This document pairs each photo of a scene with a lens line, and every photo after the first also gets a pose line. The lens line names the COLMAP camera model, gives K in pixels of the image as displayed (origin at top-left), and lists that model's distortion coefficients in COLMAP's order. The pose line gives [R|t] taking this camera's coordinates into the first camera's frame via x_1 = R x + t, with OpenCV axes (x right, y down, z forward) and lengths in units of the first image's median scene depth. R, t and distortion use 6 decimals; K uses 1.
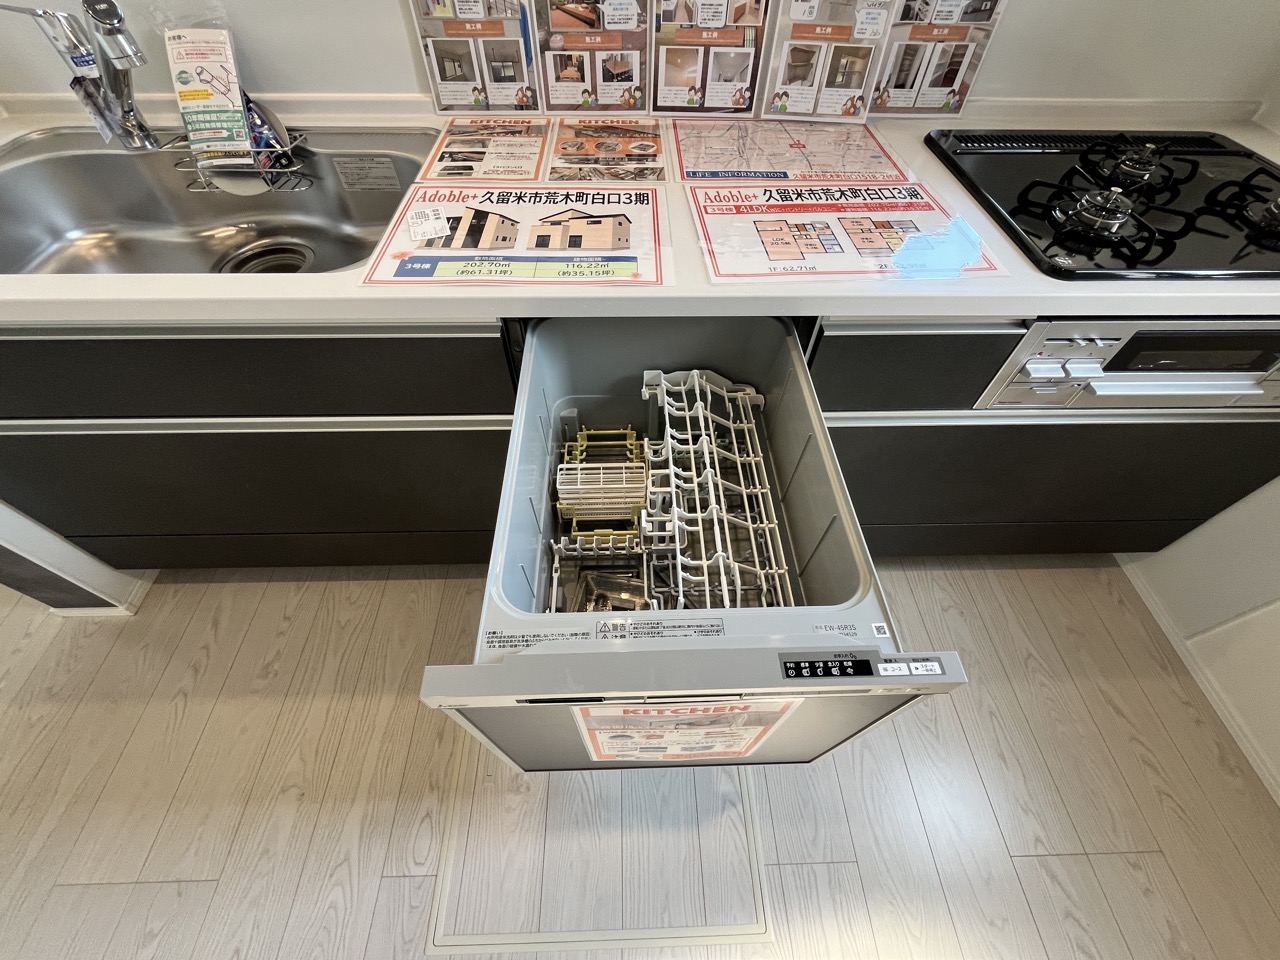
lens RADIAL K [[520.0, 0, 638.6], [0, 520.0, 479.2], [0, 0, 1]] dist [-0.002088, -0.000298]
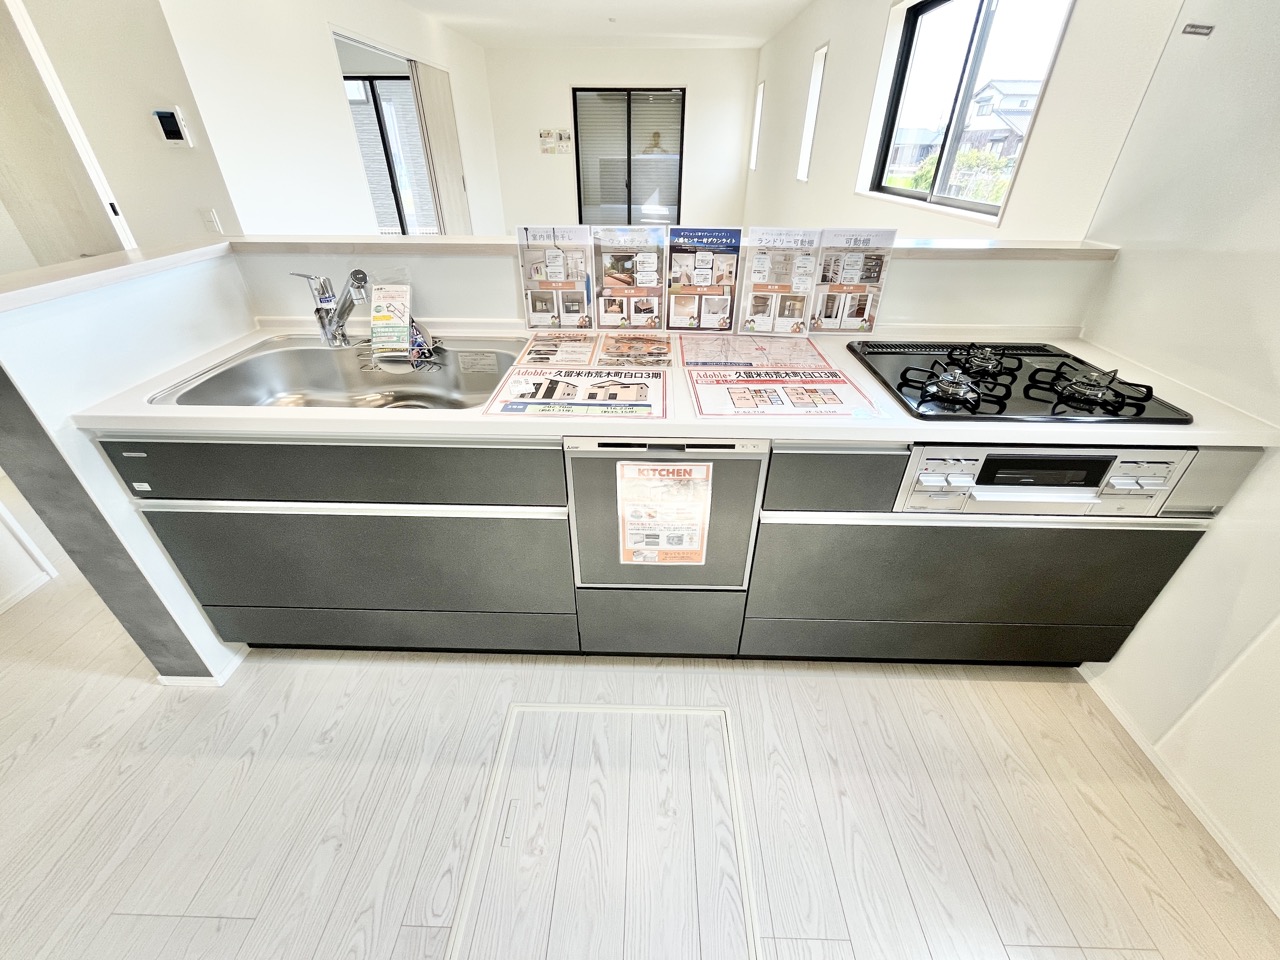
lens RADIAL K [[520.0, 0, 639.4], [0, 520.0, 480.1], [0, 0, 1]] dist [-0.002088, -0.000298]
pose [[0.998740, 0.020654, -0.045731, 0.028183], [-0.034991, 0.939877, -0.339716, 0.242992], [0.035965, 0.340888, 0.939416, -0.304964]]
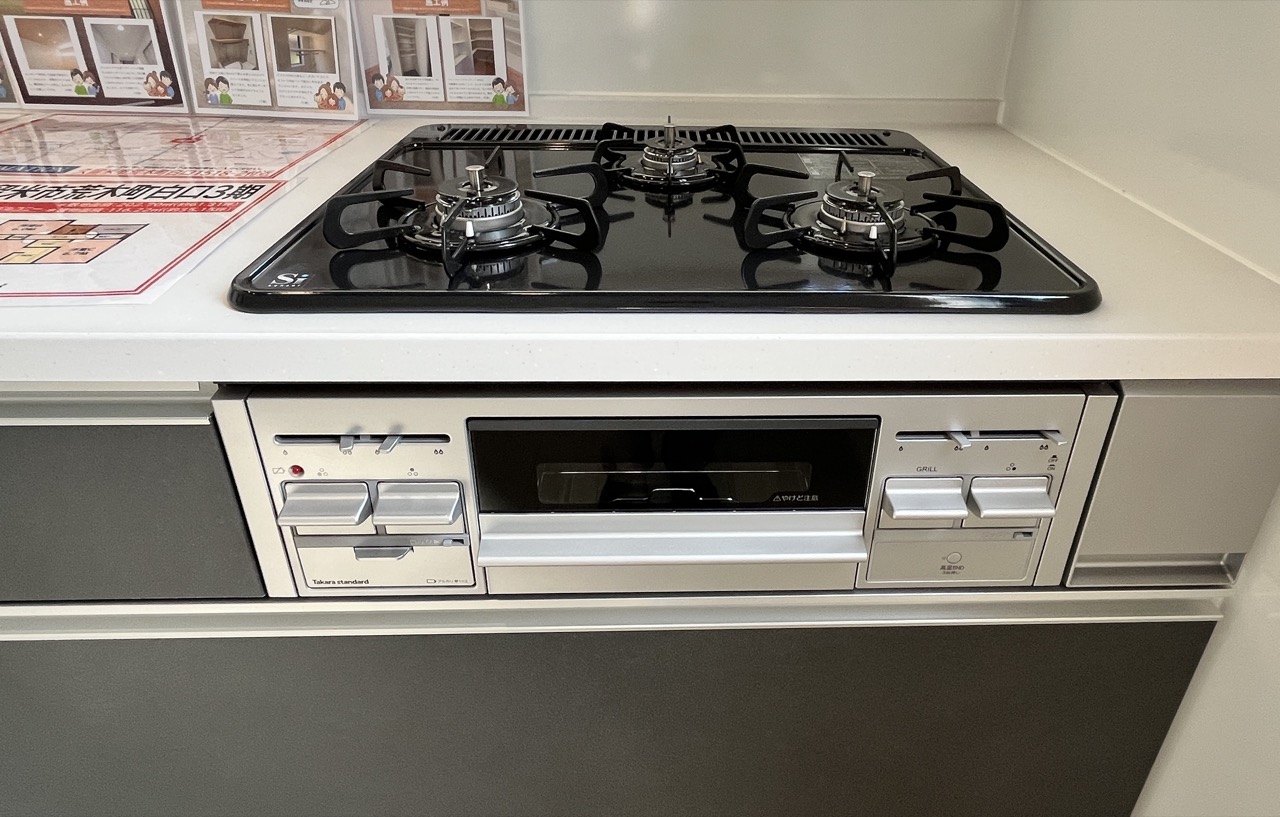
lens RADIAL K [[794.8, 0, 681.3], [0, 794.8, 334.9], [0, 0, 1]] dist [-0.000758, -0.001714]
pose [[0.999818, 0.001948, 0.018994, 0.846259], [0.006435, 0.902210, -0.431249, -0.035609], [-0.017977, 0.431293, 0.902033, 0.250019]]
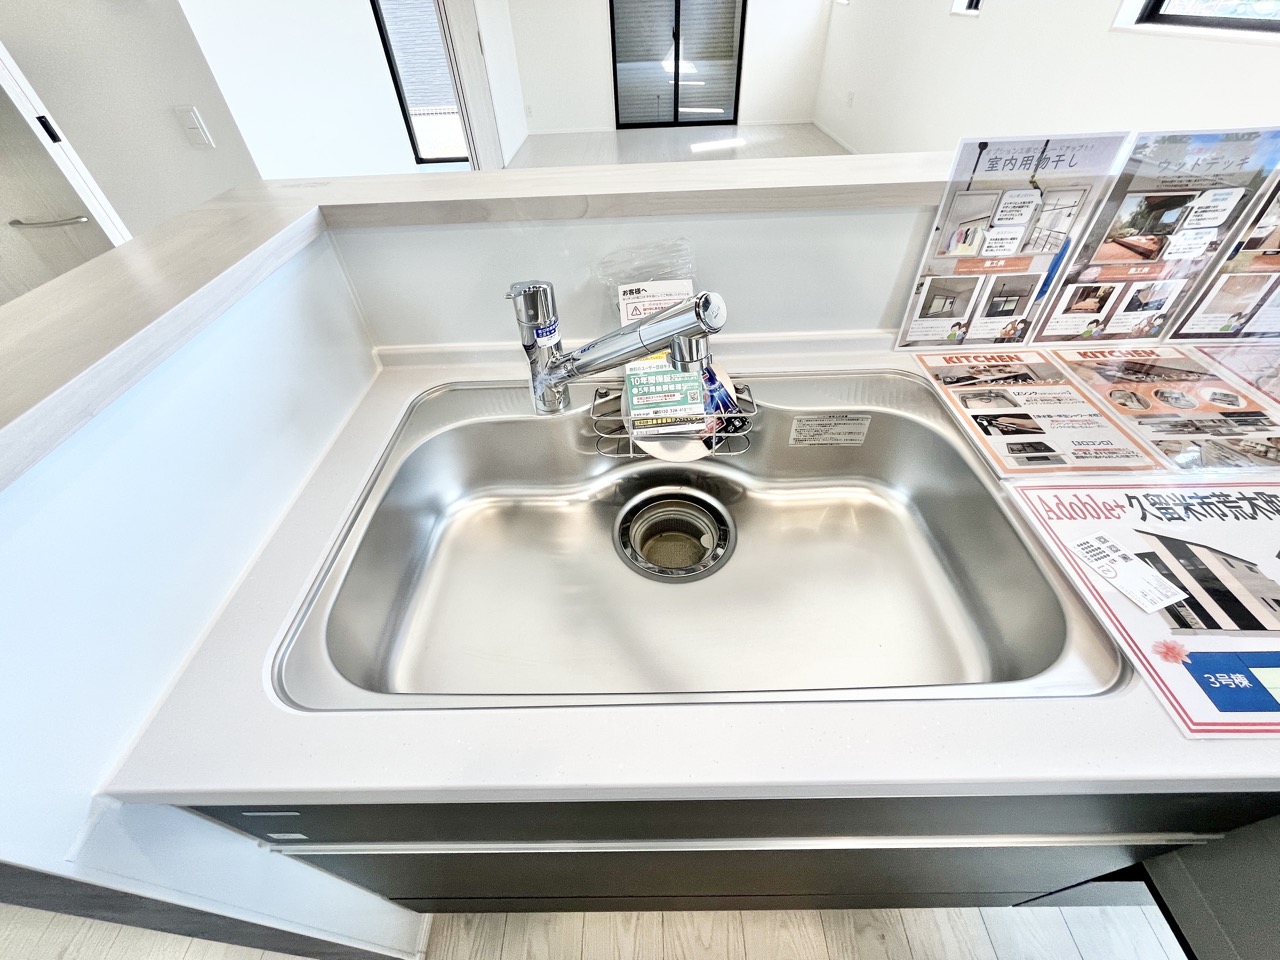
lens RADIAL K [[520.0, 0, 641.0], [0, 520.0, 477.7], [0, 0, 1]] dist [-0.002088, -0.000298]
pose [[0.998722, -0.018895, -0.046878, -0.784540], [0.011322, 0.987559, -0.156842, -0.401754], [0.049258, 0.156111, 0.986511, 0.220602]]
